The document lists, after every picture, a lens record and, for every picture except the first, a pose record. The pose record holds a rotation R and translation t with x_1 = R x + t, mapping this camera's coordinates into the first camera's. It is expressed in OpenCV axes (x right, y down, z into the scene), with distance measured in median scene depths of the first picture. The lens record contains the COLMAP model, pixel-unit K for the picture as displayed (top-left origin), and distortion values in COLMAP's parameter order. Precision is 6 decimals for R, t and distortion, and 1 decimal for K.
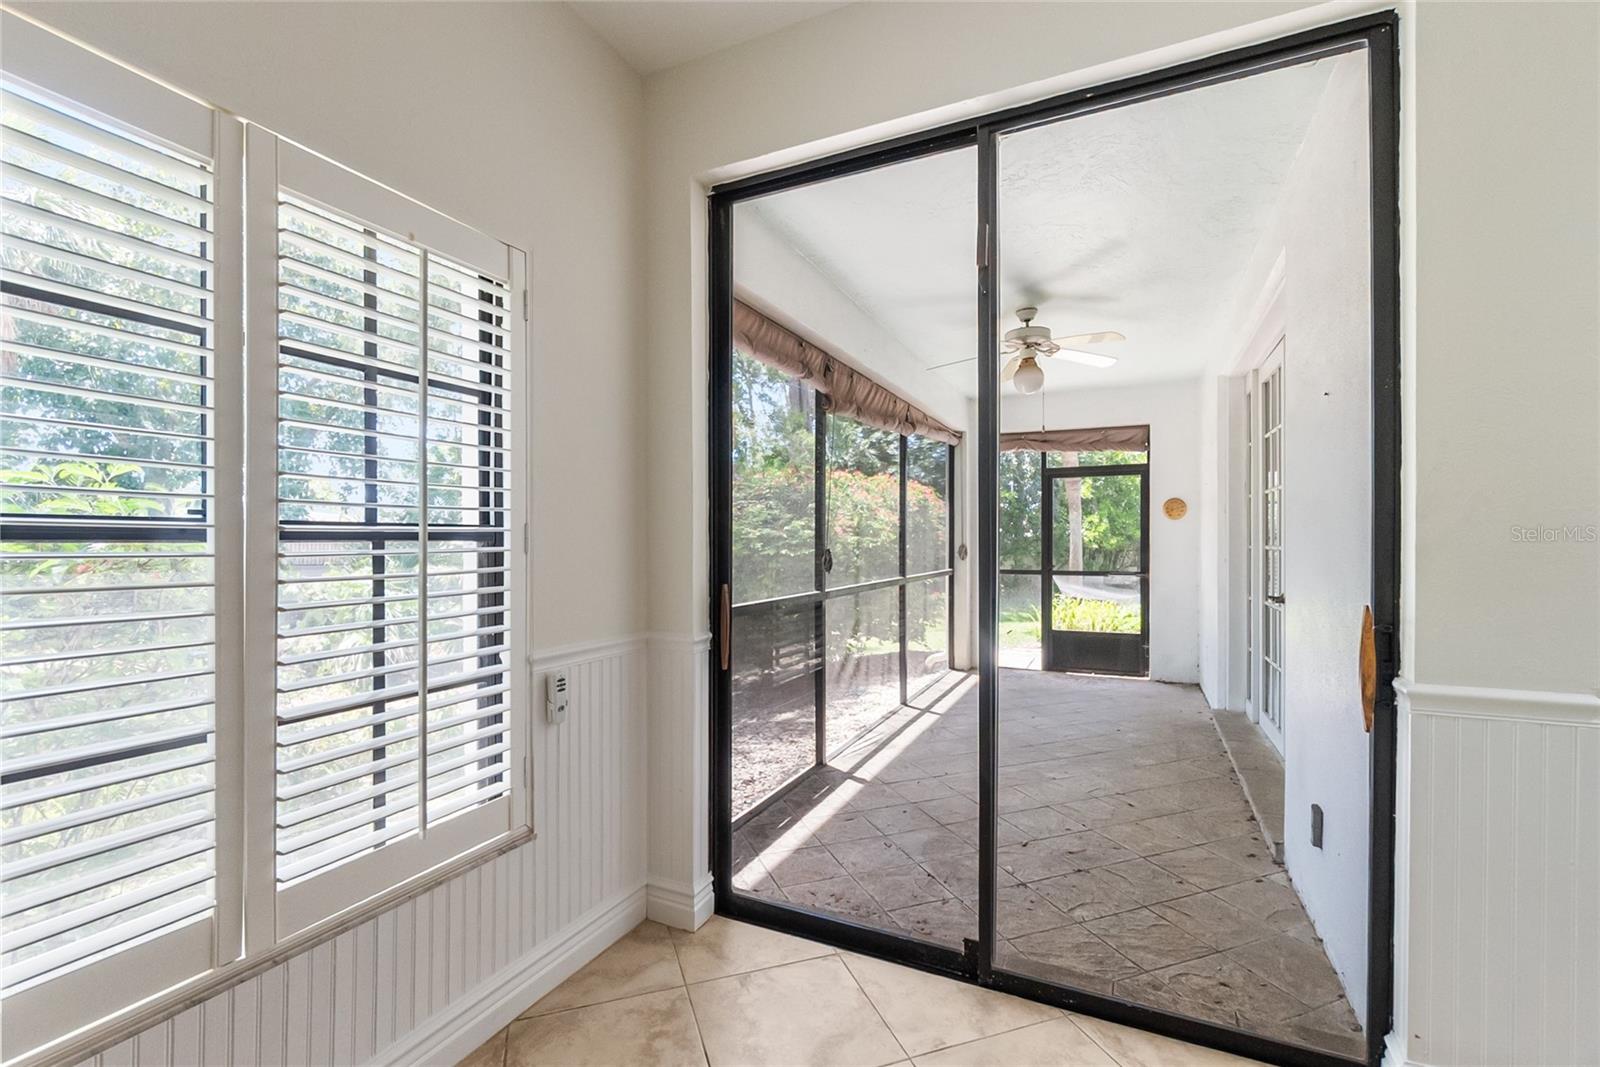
lens RADIAL K [[695.0, 0, 804.2], [0, 695.0, 536.6], [0, 0, 1]] dist [-0.005784, 0.000105]
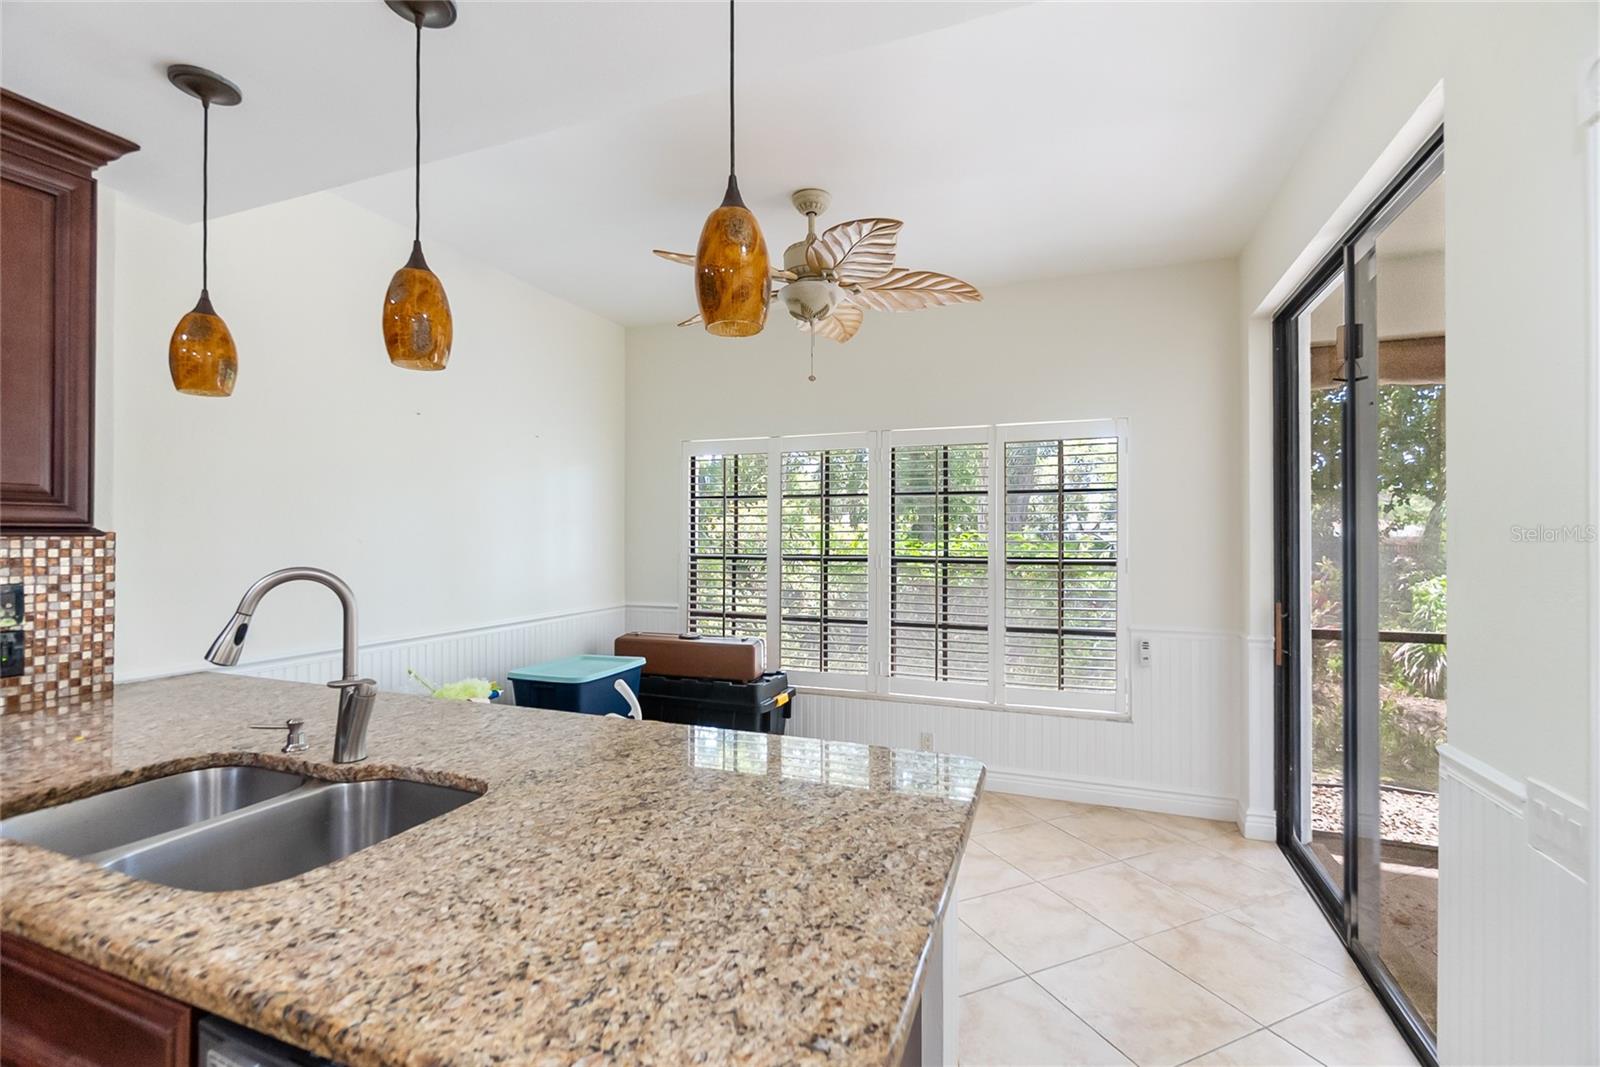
lens RADIAL K [[693.5, 0, 804.9], [0, 693.5, 533.6], [0, 0, 1]] dist [-0.005768, 0.000747]
pose [[0.075830, -0.006918, -0.997097, 1.430936], [0.006111, 0.999960, -0.006473, -0.077808], [0.997102, -0.005602, 0.075869, -0.034270]]
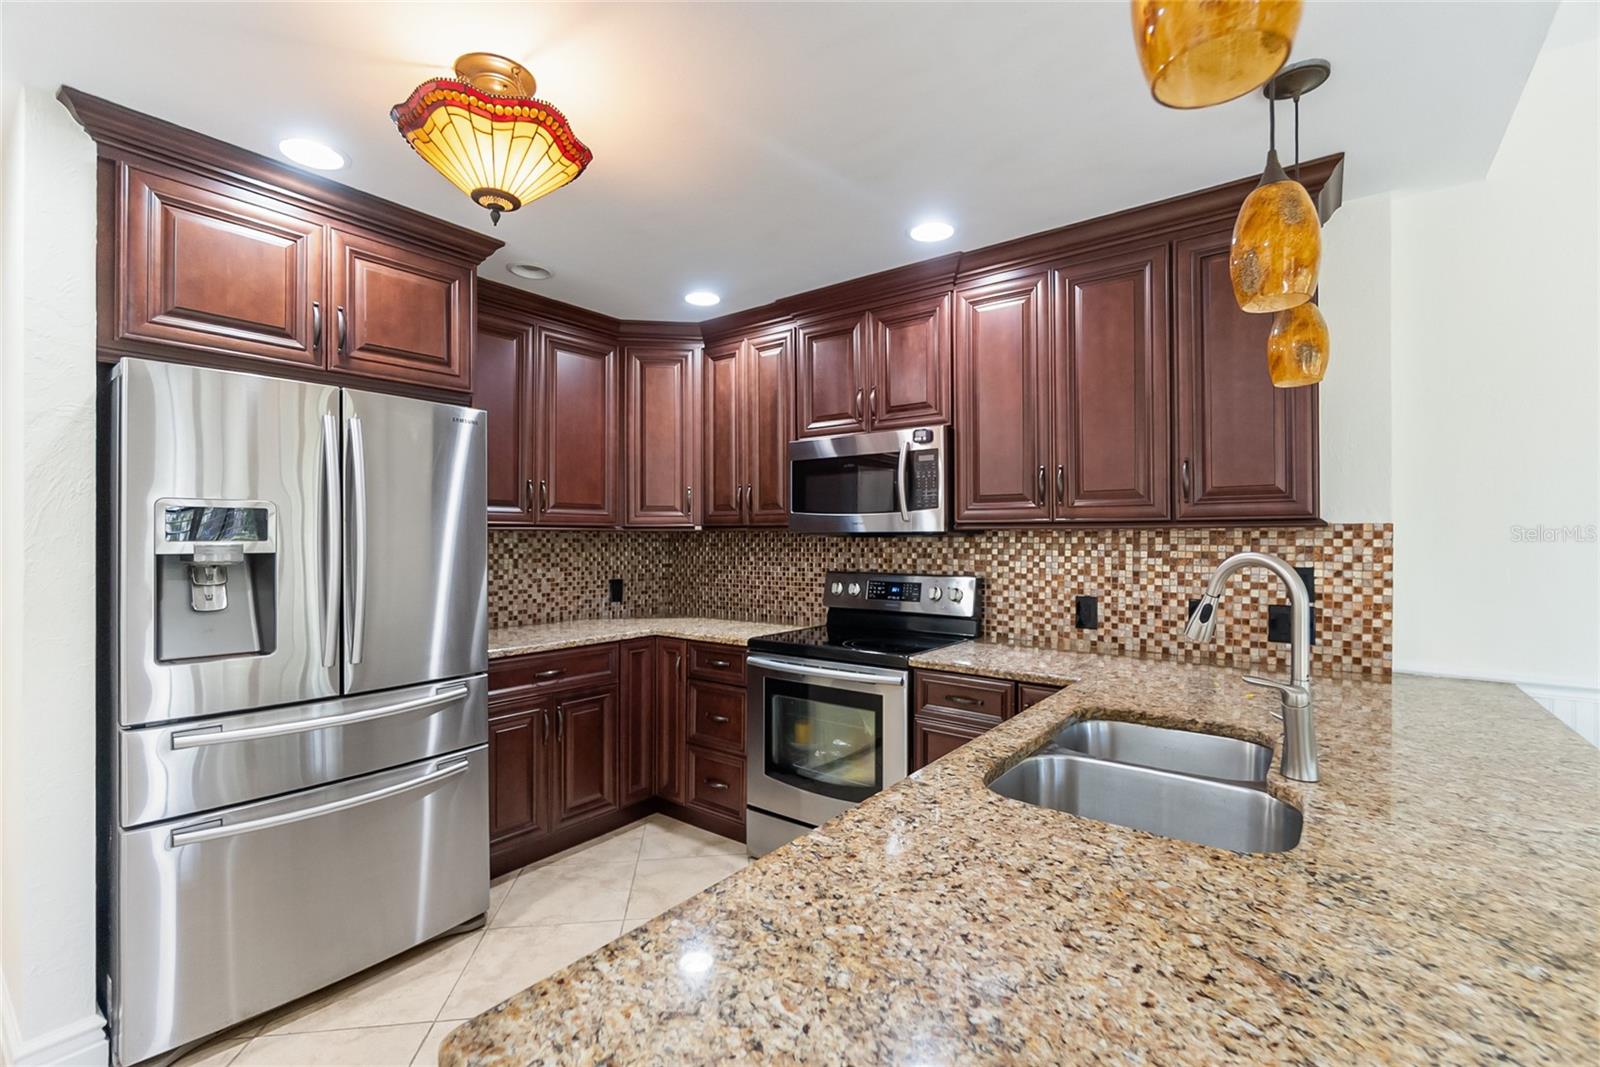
lens RADIAL K [[693.5, 0, 804.9], [0, 693.5, 533.6], [0, 0, 1]] dist [-0.005768, 0.000747]
pose [[-0.979466, -0.001289, 0.201608, 0.971981], [-0.004094, 0.999900, -0.013500, -0.058580], [-0.201570, -0.014048, -0.979373, 0.258341]]
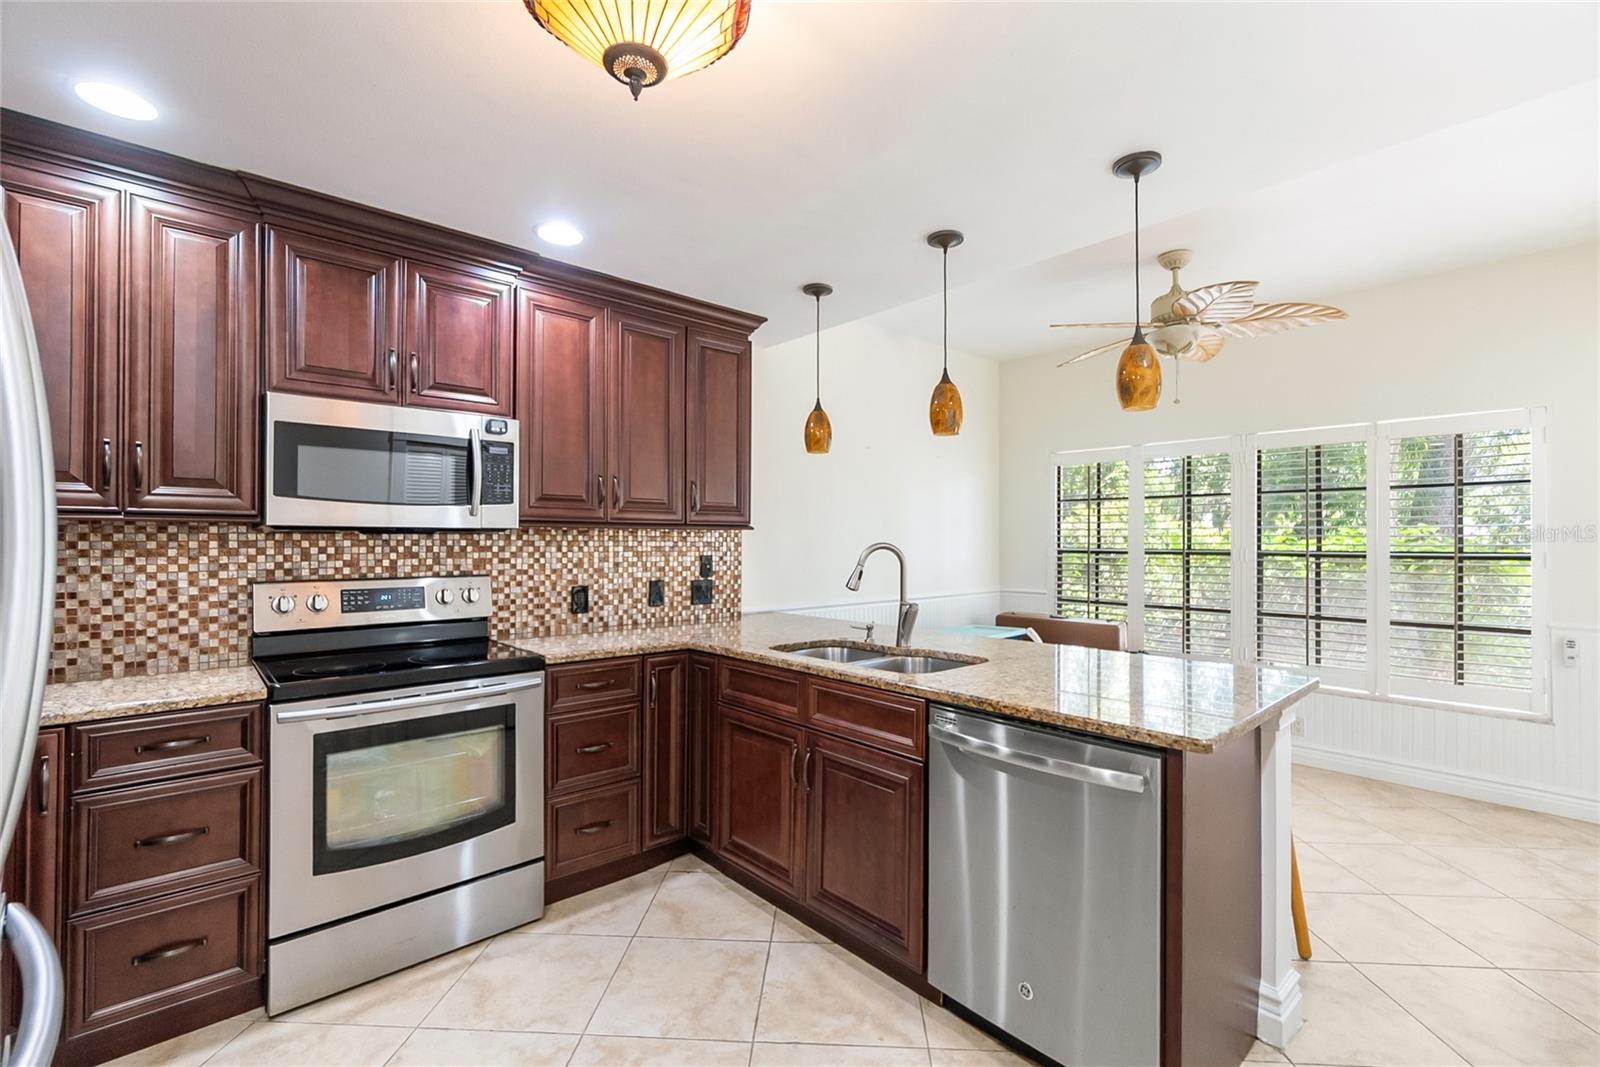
lens RADIAL K [[695.0, 0, 804.2], [0, 695.0, 536.6], [0, 0, 1]] dist [-0.005784, 0.000105]
pose [[-0.381748, -0.007746, -0.924234, 2.023381], [0.004976, 0.999933, -0.010436, -0.049436], [0.924253, -0.008583, -0.381683, -0.118398]]
